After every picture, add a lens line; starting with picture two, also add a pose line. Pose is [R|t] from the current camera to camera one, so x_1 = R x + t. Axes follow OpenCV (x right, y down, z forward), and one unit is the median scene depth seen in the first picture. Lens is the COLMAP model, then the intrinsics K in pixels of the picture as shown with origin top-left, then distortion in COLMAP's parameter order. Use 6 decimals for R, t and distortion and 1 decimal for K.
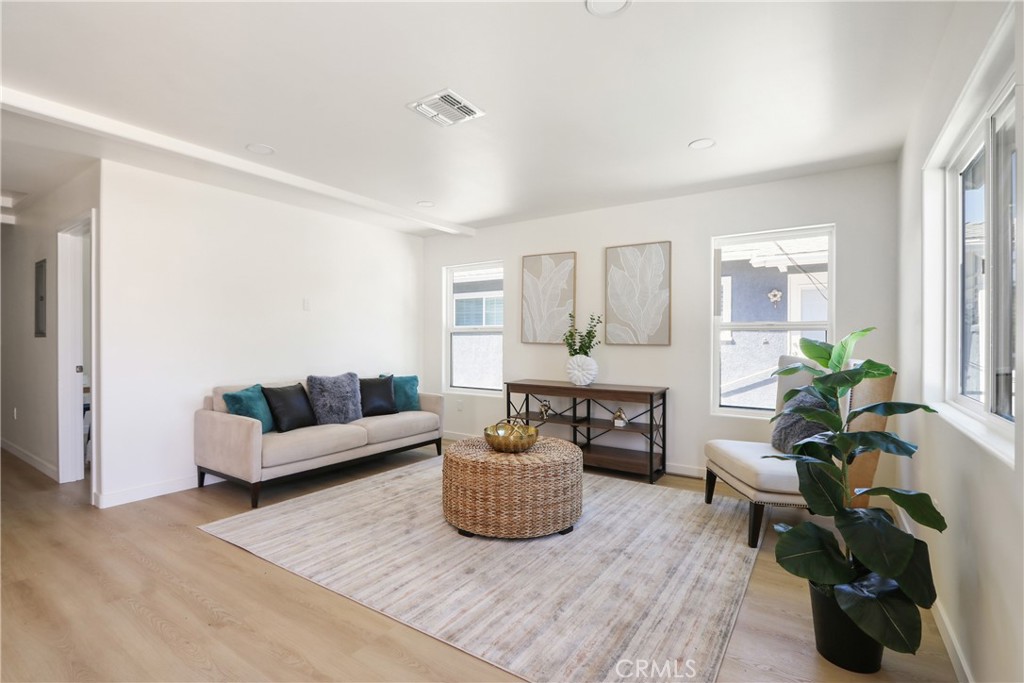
lens RADIAL K [[476.0, 0, 517.3], [0, 476.0, 339.8], [0, 0, 1]] dist [-0.016556, 0.002291]
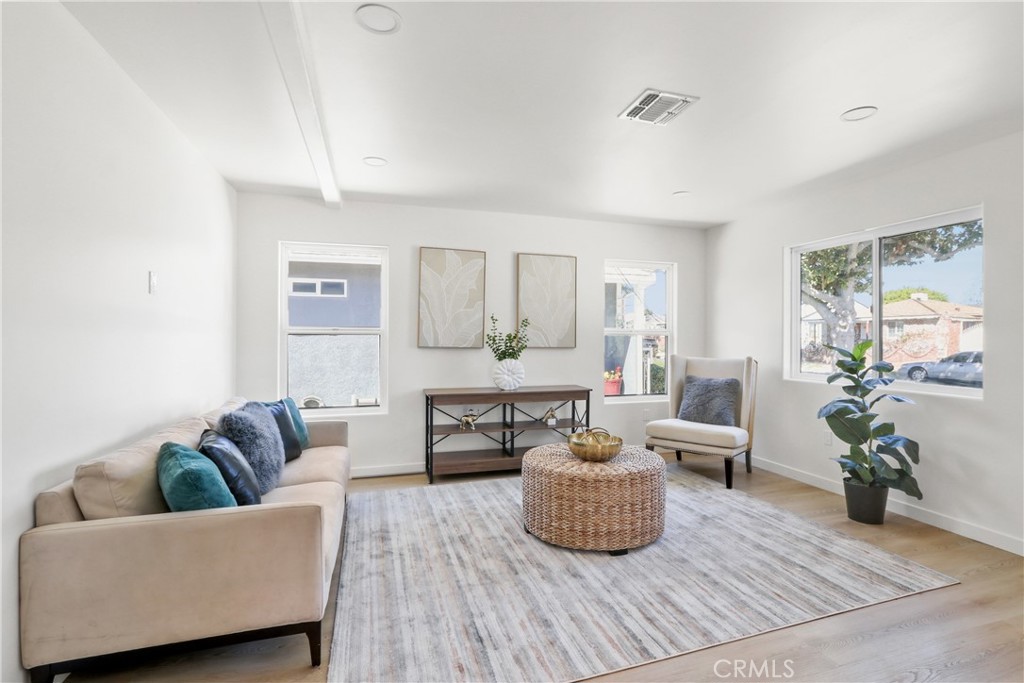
lens RADIAL K [[476.0, 0, 521.2], [0, 476.0, 342.1], [0, 0, 1]] dist [-0.016556, 0.002291]
pose [[0.627471, -0.008171, 0.778597, -0.643535], [0.003387, 0.999964, 0.007764, -0.011201], [-0.778633, -0.002234, 0.627476, 0.377602]]
